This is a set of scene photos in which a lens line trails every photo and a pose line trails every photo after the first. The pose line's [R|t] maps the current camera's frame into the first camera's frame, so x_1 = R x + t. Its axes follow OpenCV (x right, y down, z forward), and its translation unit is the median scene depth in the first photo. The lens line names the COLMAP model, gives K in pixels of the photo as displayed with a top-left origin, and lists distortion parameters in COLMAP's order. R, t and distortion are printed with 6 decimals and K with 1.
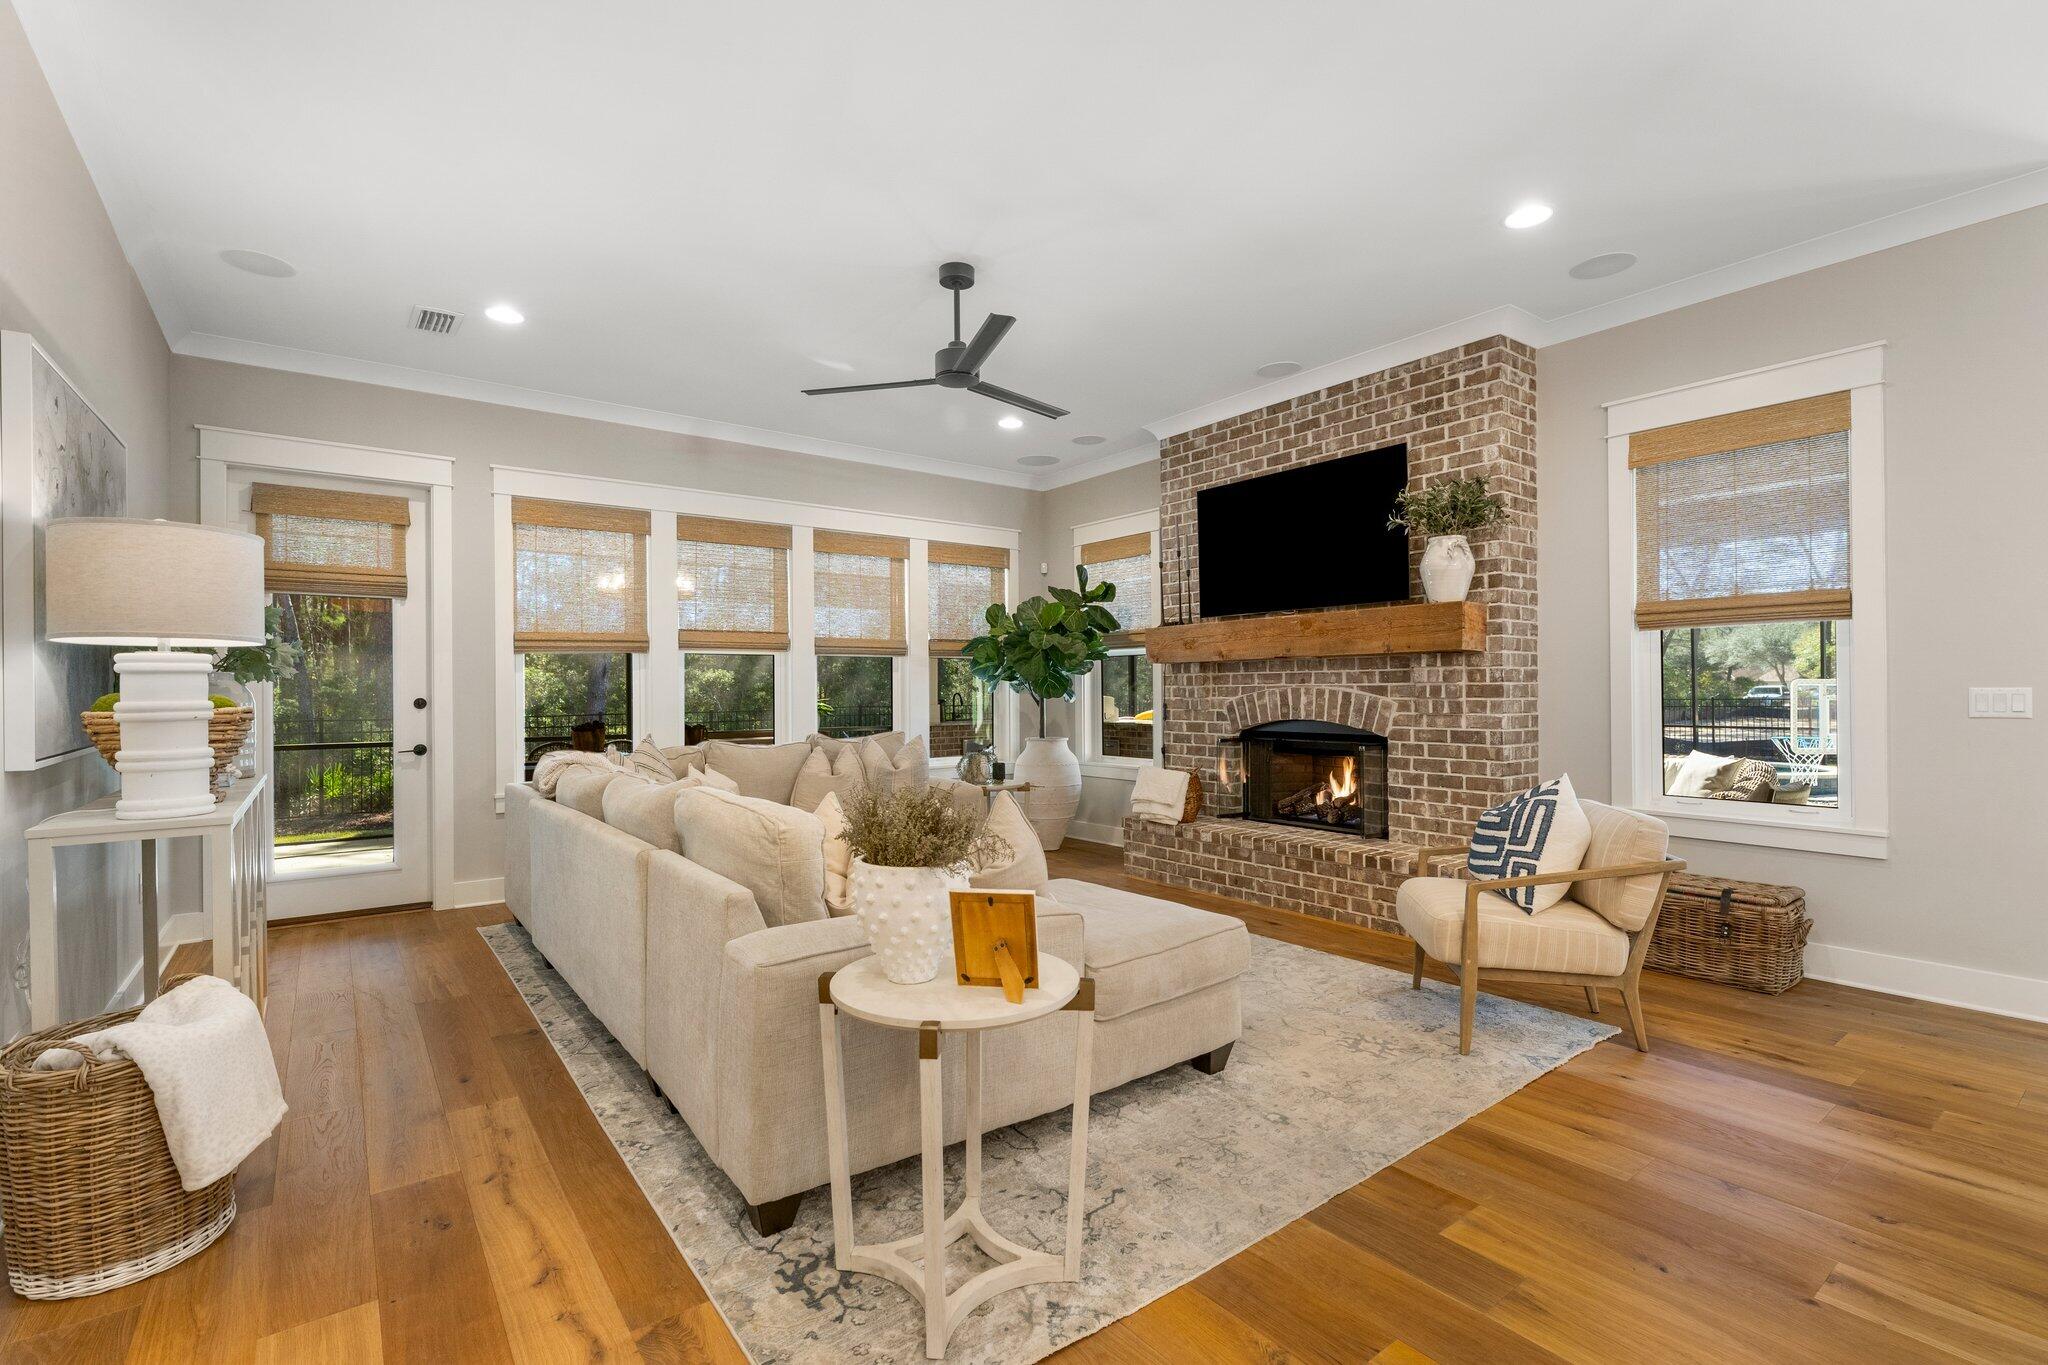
lens RADIAL K [[907.0, 0, 1038.9], [0, 907.0, 677.9], [0, 0, 1]] dist [0.002823, 0.000665]
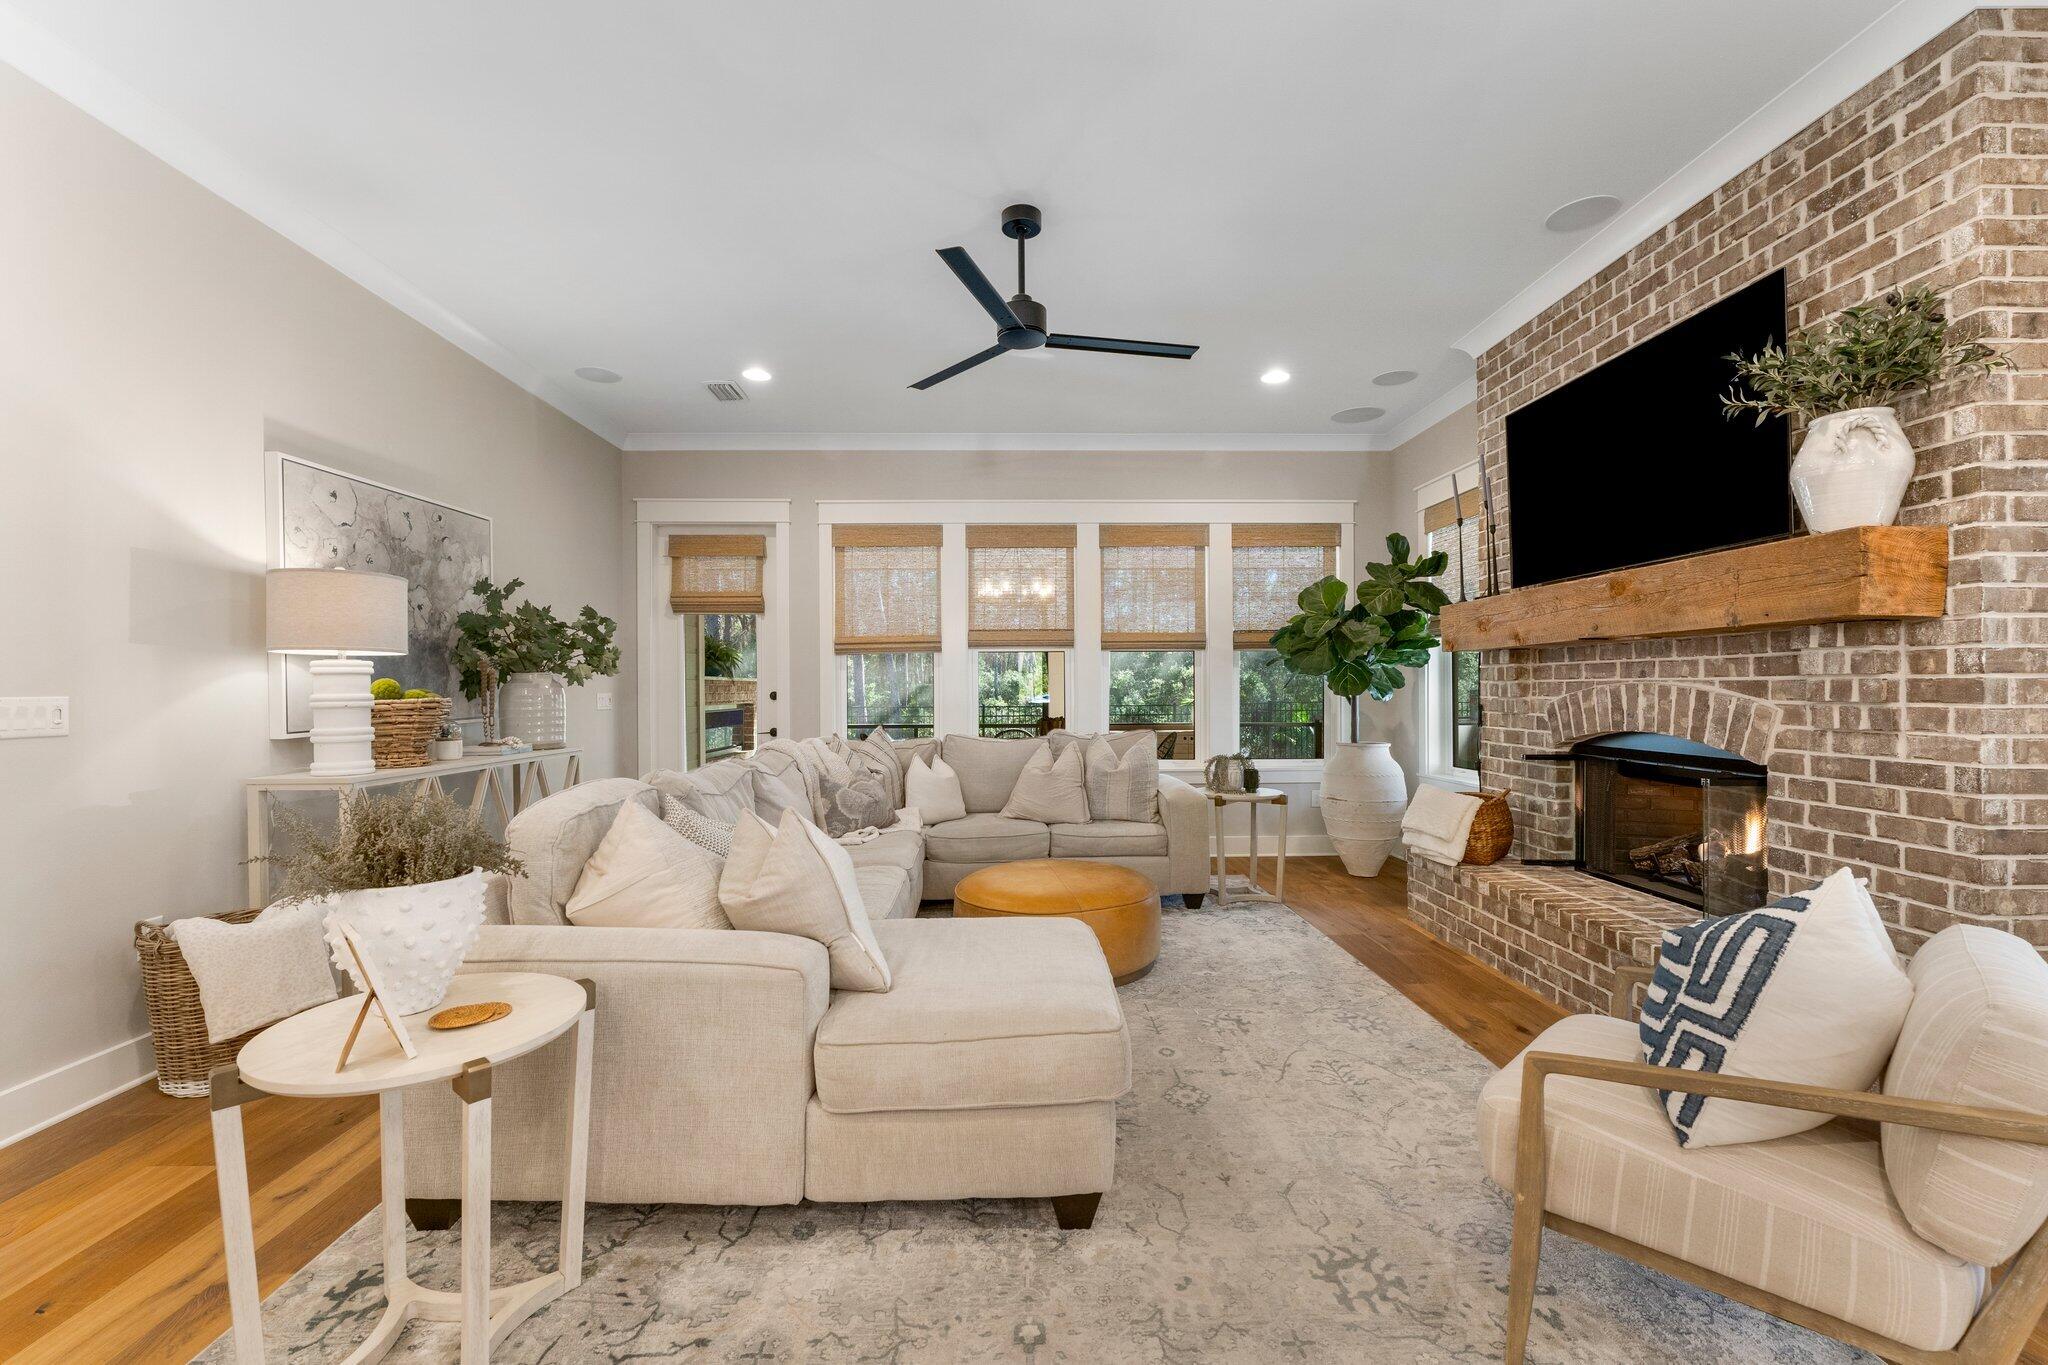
lens RADIAL K [[851.4, 0, 1035.5], [0, 851.4, 681.3], [0, 0, 1]] dist [-0.003814, 0.000255]
pose [[0.809757, -0.001274, -0.586764, 0.311485], [0.006850, 0.999950, 0.007283, 0.001349], [0.586725, -0.009917, 0.809725, 0.249283]]
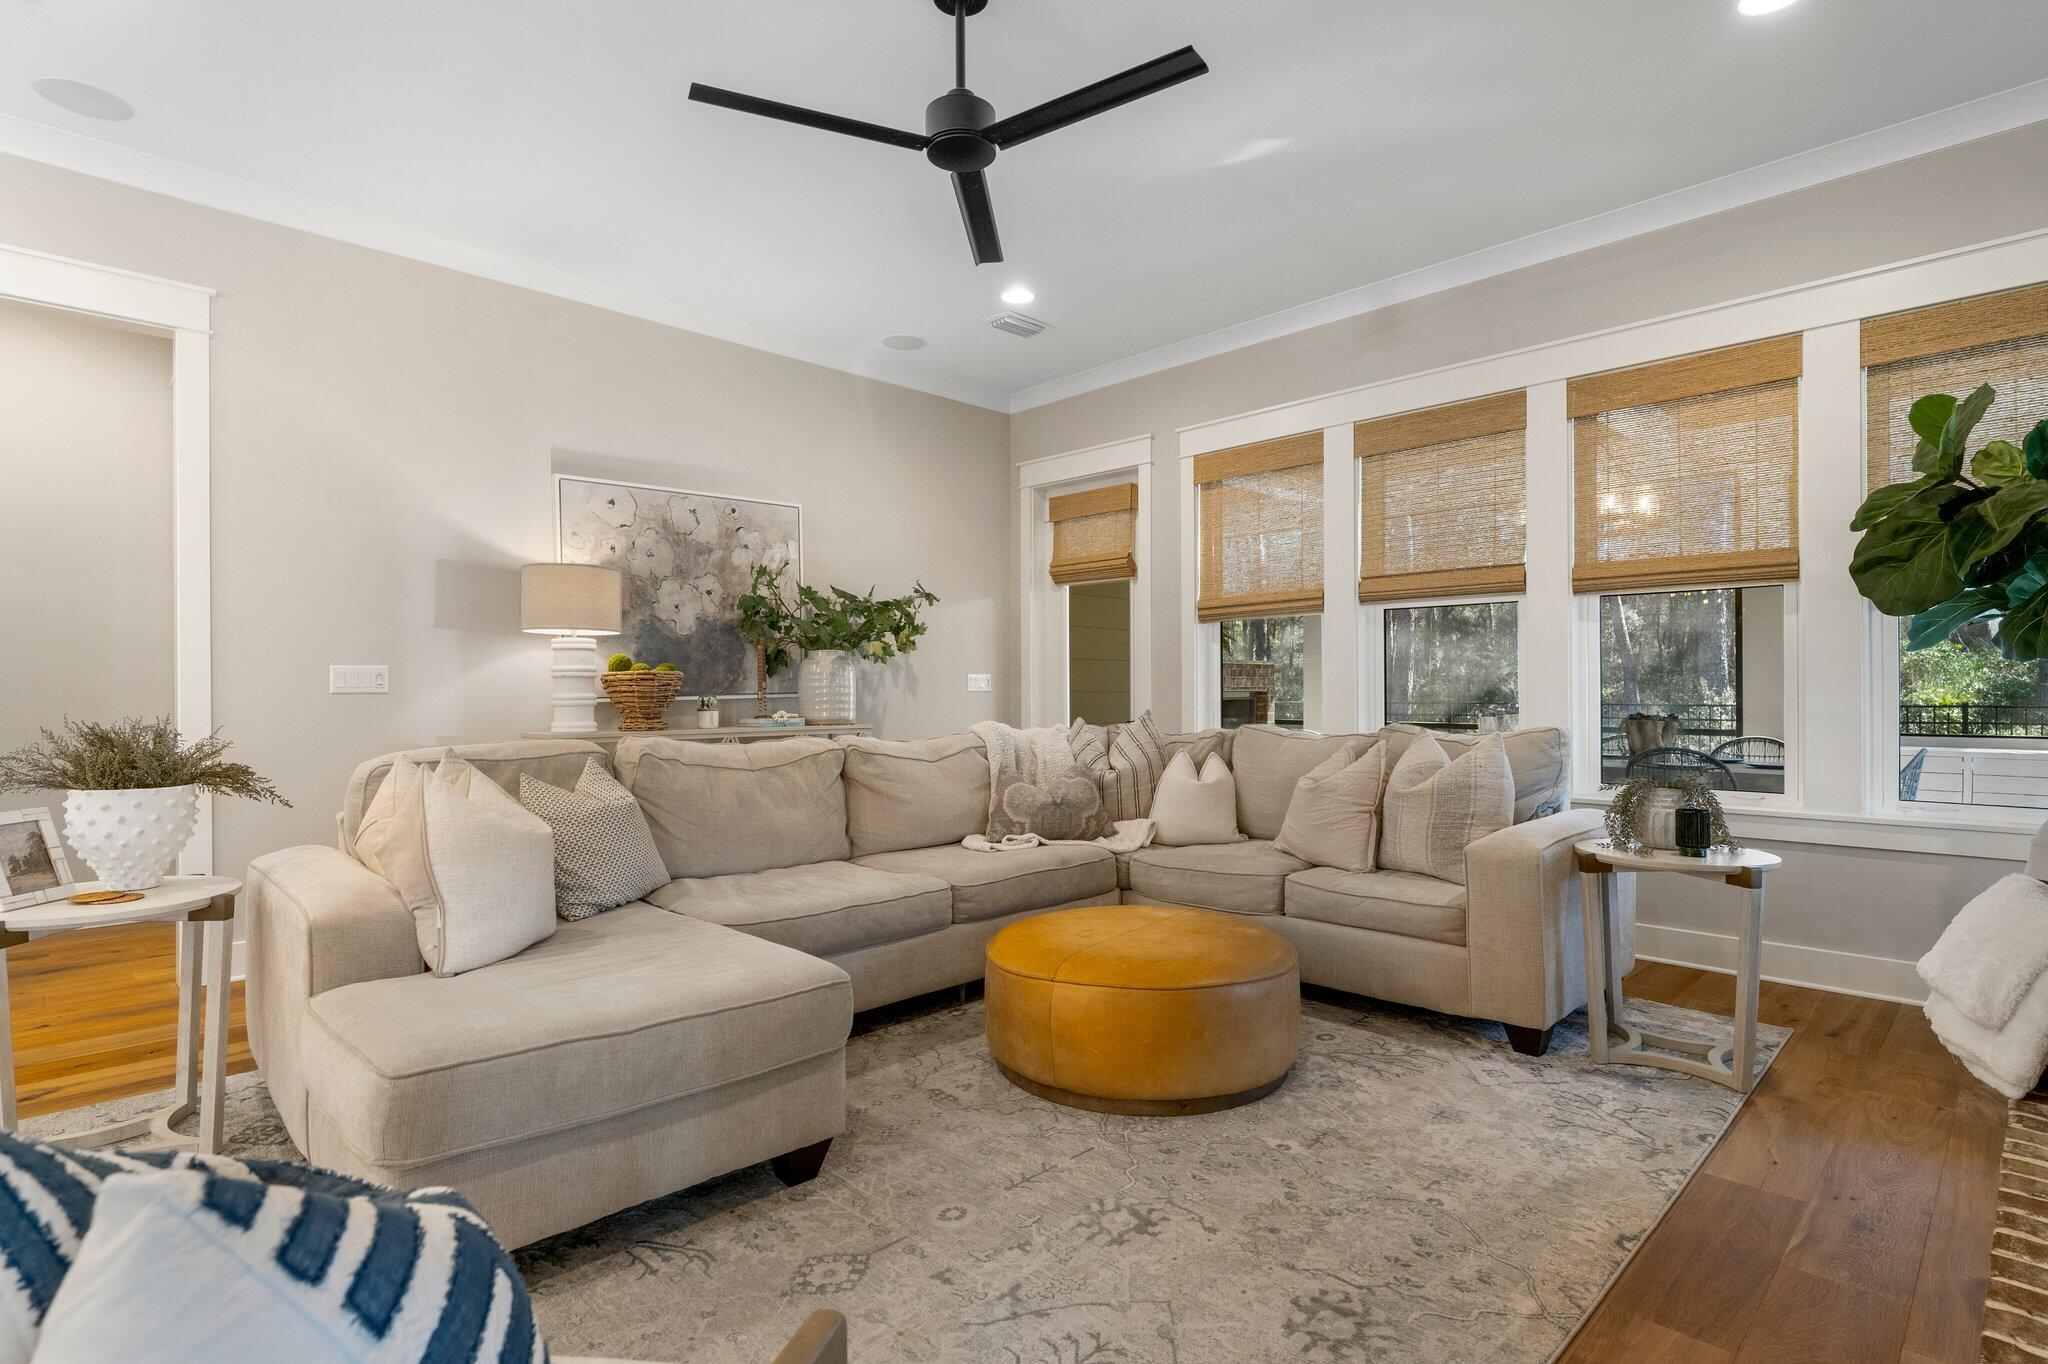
lens RADIAL K [[1028.4, 0, 1028.9], [0, 1028.4, 680.4], [0, 0, 1]] dist [-0.000375, -0.001006]
pose [[0.114005, -0.002305, -0.993477, 0.474816], [0.017668, 0.999844, -0.000293, 0.030169], [0.993323, -0.017520, 0.114028, 0.727824]]
